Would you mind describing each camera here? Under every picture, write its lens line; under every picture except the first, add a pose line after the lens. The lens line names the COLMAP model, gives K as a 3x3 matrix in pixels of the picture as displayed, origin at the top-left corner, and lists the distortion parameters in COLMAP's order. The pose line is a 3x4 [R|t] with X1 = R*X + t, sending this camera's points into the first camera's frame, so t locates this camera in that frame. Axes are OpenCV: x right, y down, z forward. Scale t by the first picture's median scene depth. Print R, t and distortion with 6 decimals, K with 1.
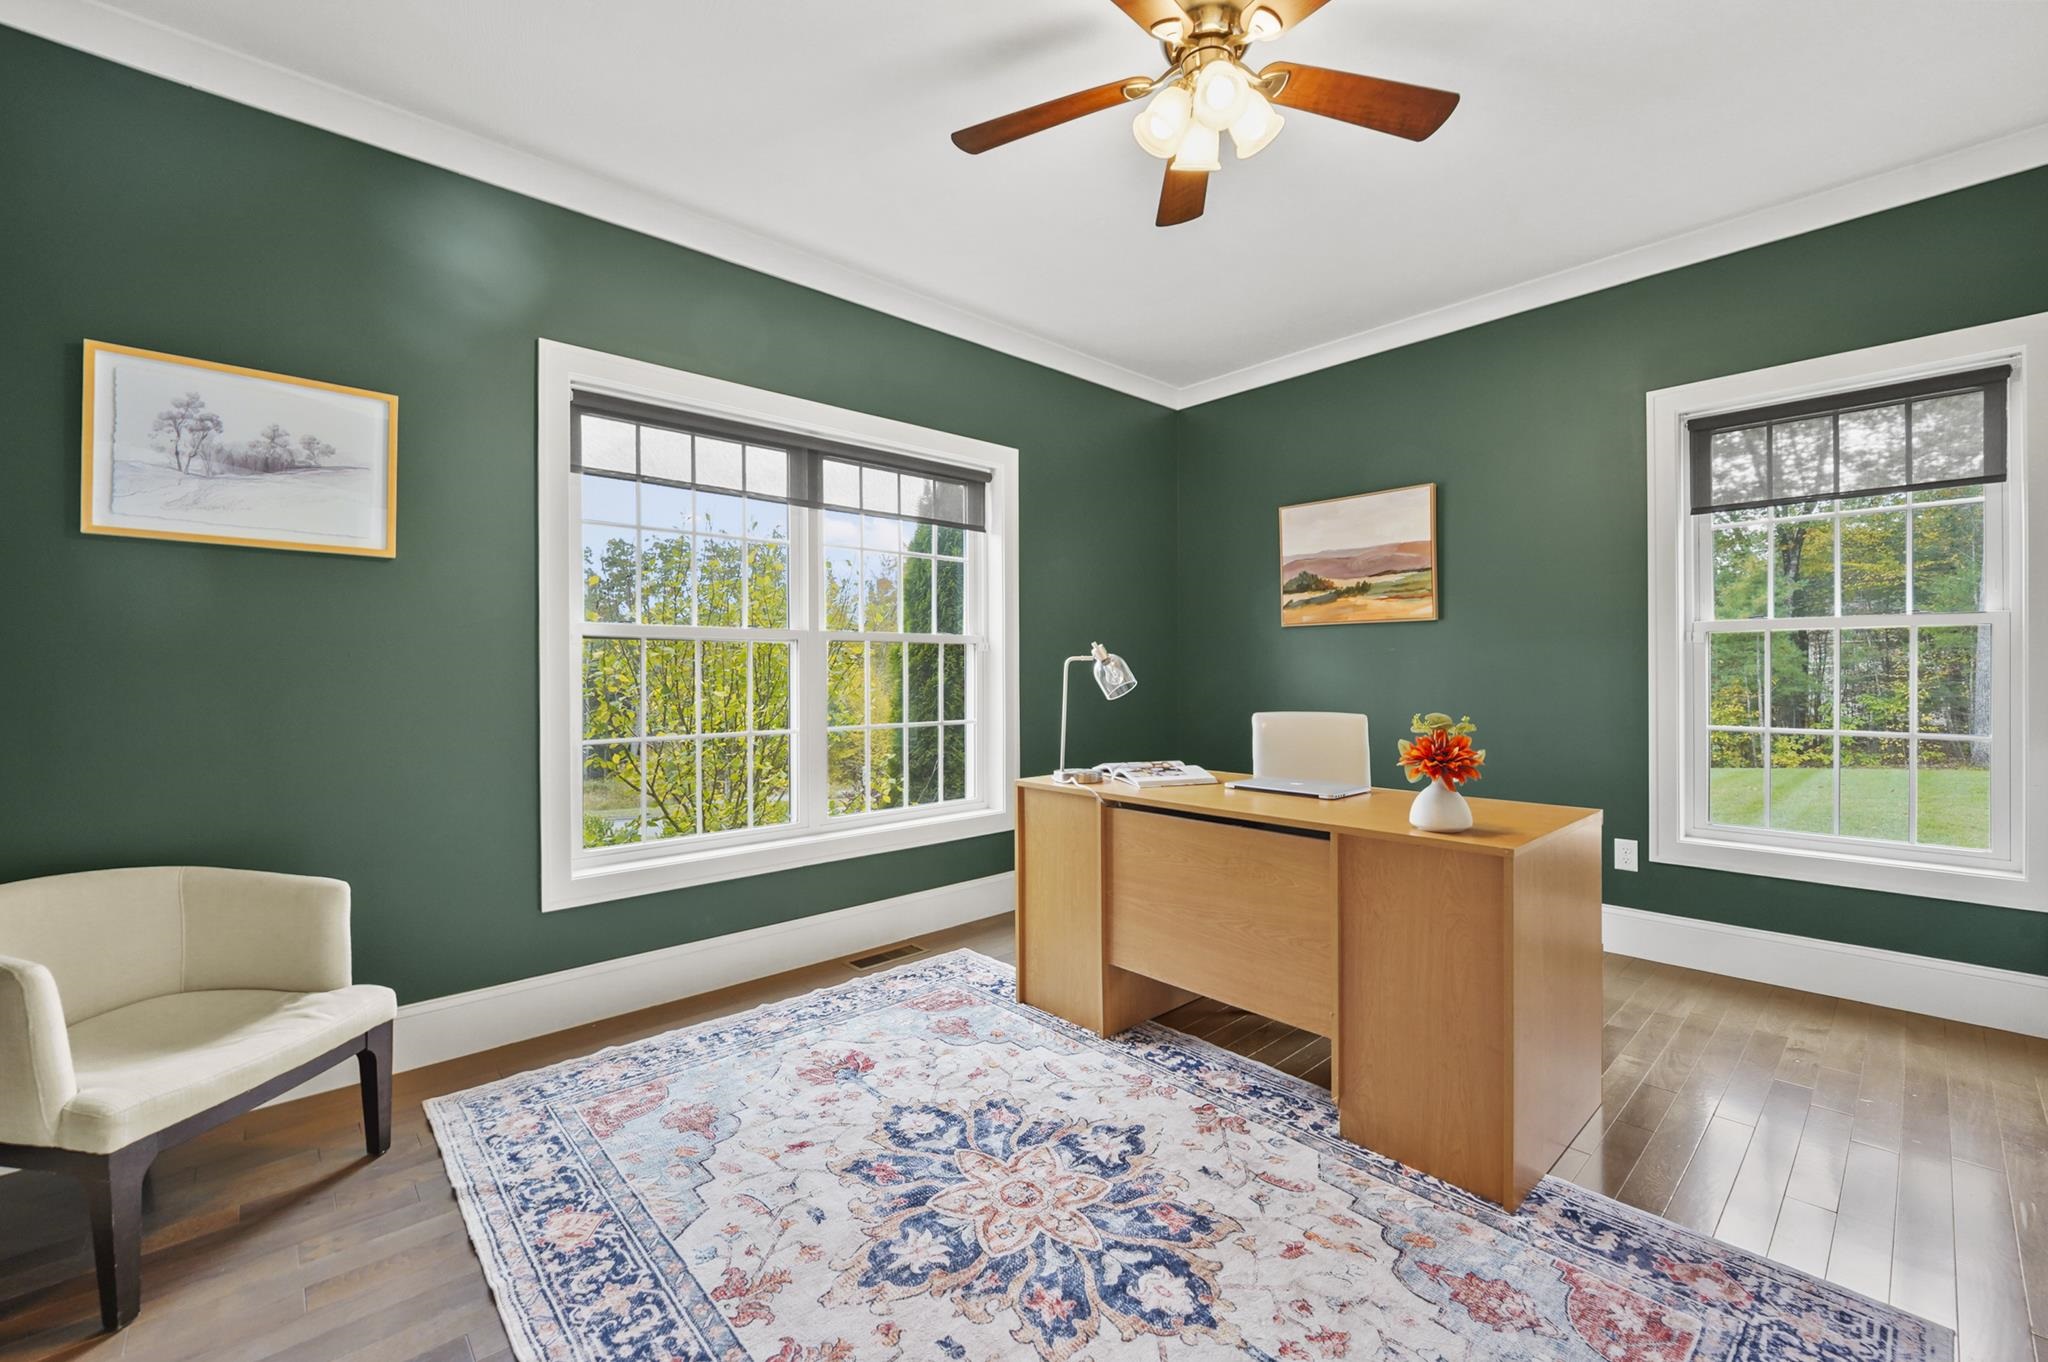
lens RADIAL K [[835.0, 0, 1021.5], [0, 835.0, 682.7], [0, 0, 1]] dist [0.004670, -0.007539]
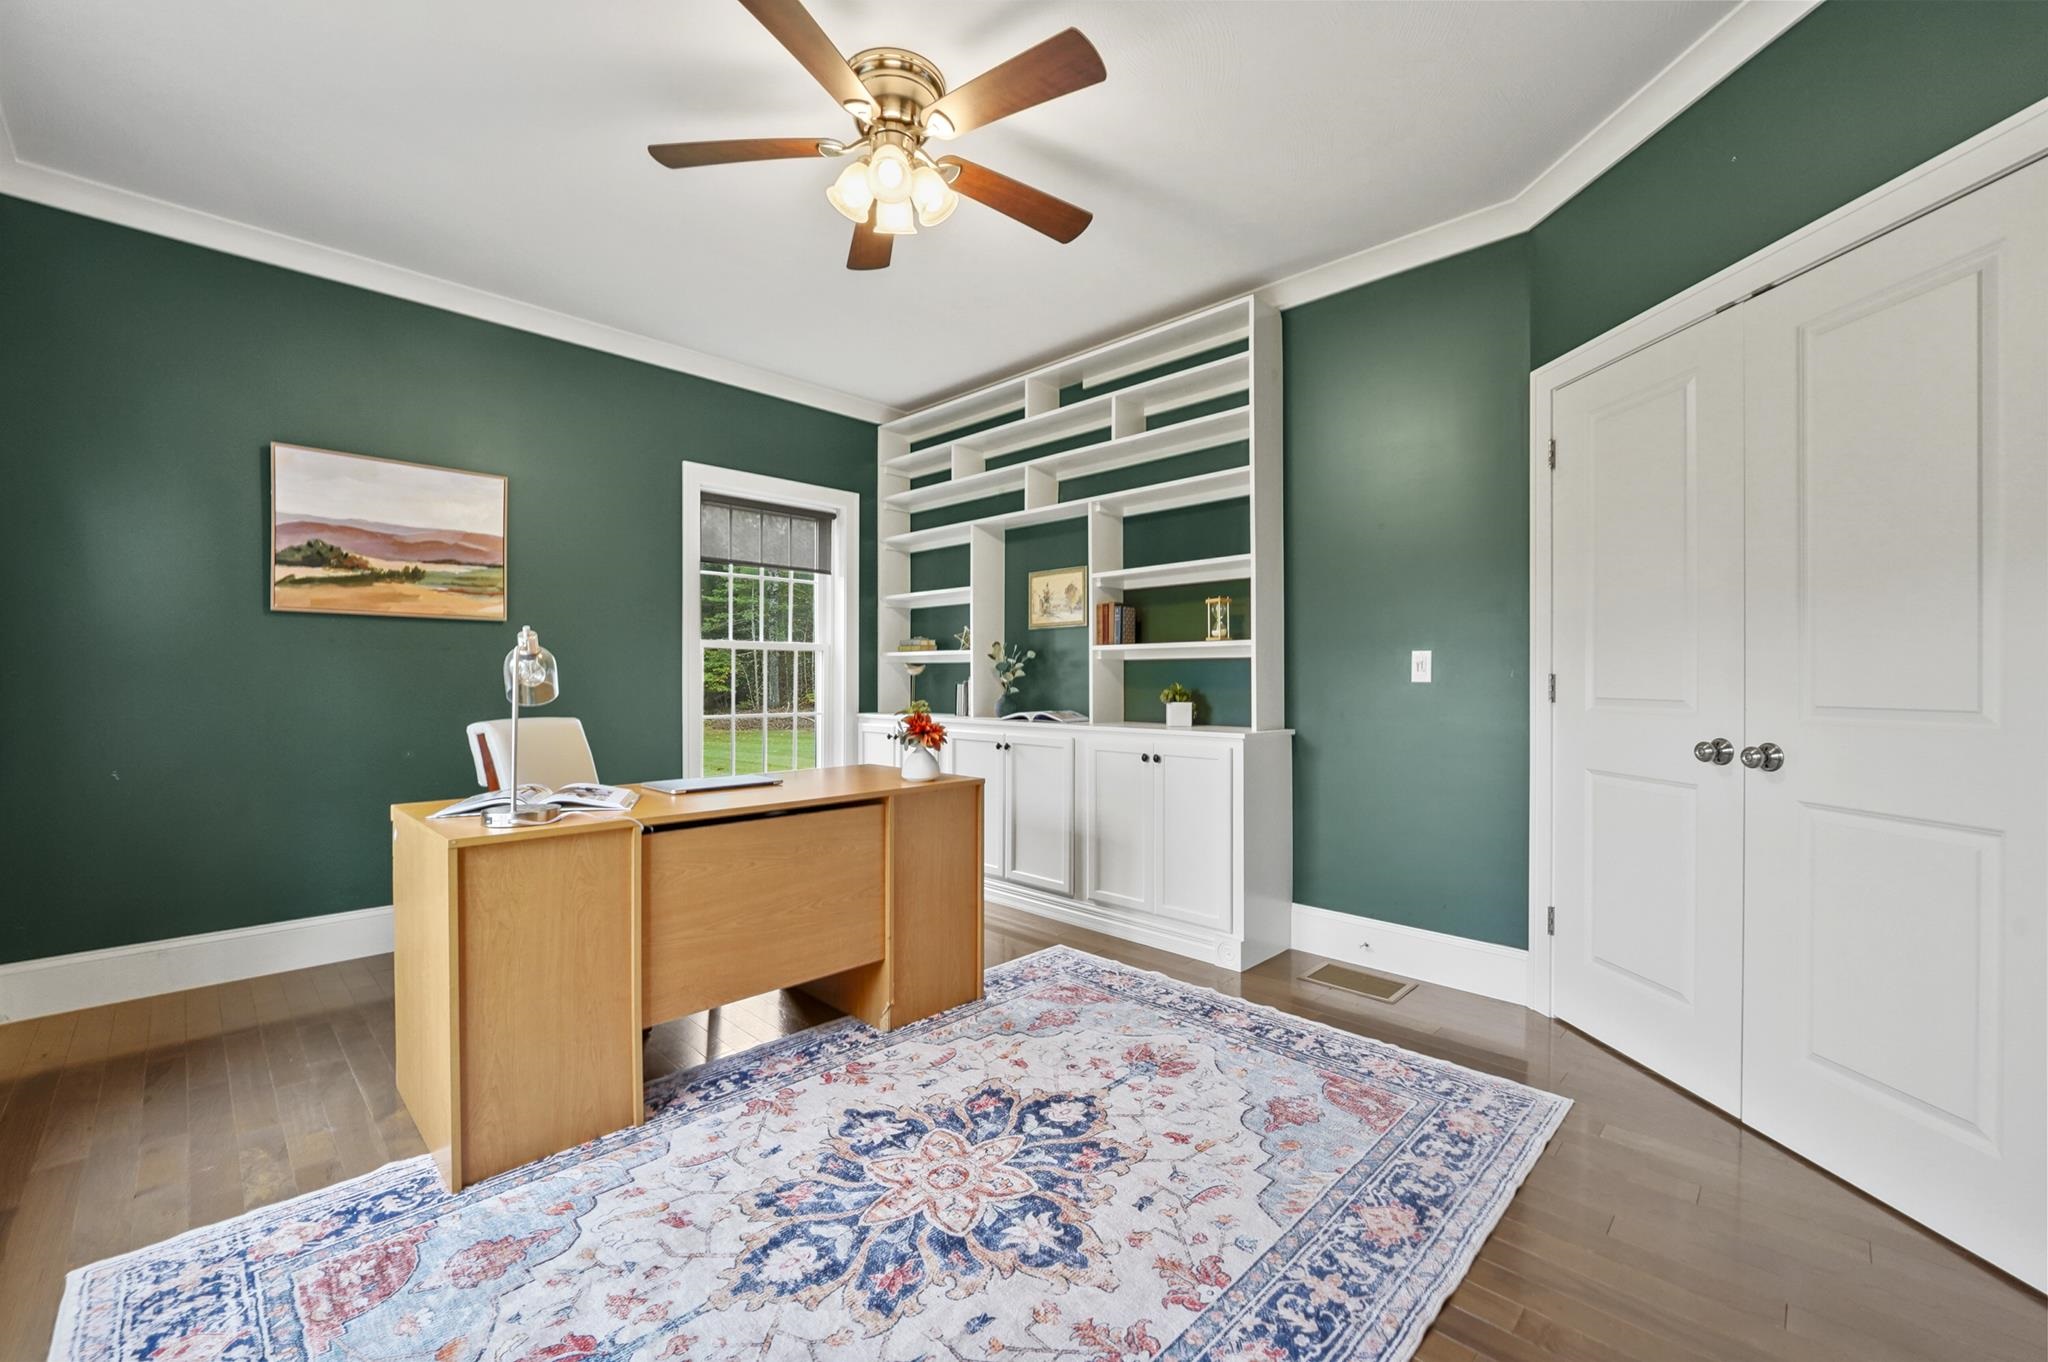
lens RADIAL K [[835.0, 0, 1021.5], [0, 835.0, 682.7], [0, 0, 1]] dist [0.004670, -0.007539]
pose [[-0.051015, 0.001926, 0.998696, -0.913475], [0.013686, 0.999906, -0.001229, 0.010130], [-0.998604, 0.013605, -0.051037, 0.850328]]
